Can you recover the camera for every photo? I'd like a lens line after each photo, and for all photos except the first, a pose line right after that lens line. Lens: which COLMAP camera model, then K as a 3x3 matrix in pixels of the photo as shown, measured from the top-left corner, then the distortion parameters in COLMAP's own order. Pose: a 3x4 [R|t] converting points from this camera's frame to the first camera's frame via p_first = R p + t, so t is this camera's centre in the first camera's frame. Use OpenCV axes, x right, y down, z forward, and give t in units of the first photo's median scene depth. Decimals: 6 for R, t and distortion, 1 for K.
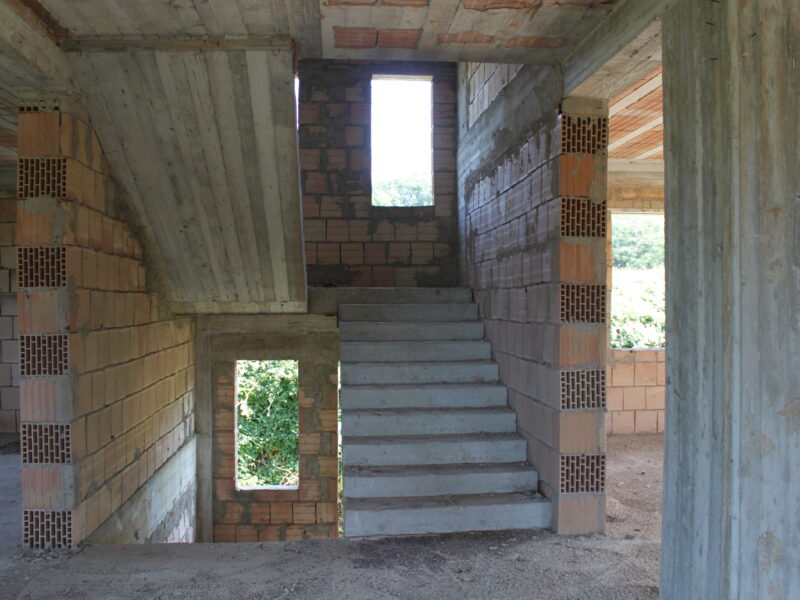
lens RADIAL K [[751.8, 0, 400.0], [0, 751.8, 300.0], [0, 0, 1]] dist [-0.182064, 0.182802]
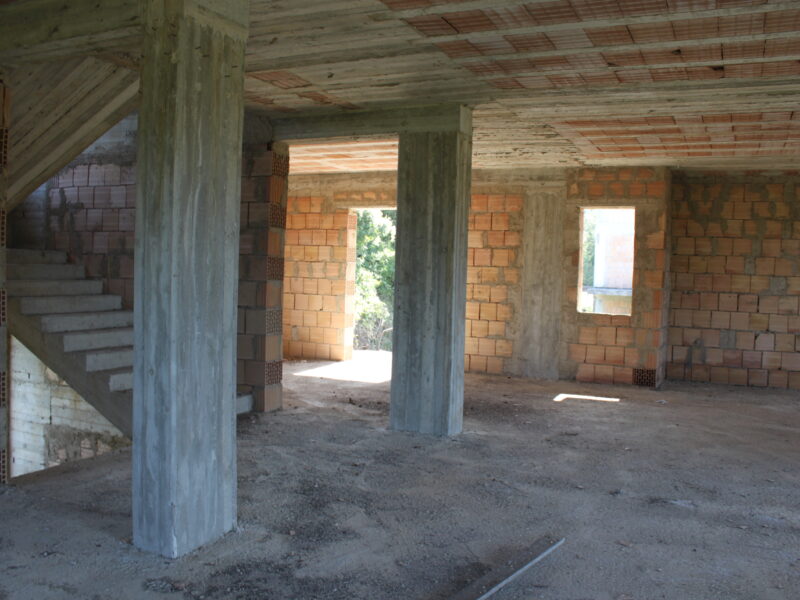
lens RADIAL K [[751.8, 0, 400.0], [0, 751.8, 300.0], [0, 0, 1]] dist [-0.182064, 0.182802]
pose [[0.495210, -0.016729, 0.868612, -1.683926], [-0.028085, 0.998984, 0.035252, 0.011889], [-0.868319, -0.041852, 0.494237, -0.089289]]
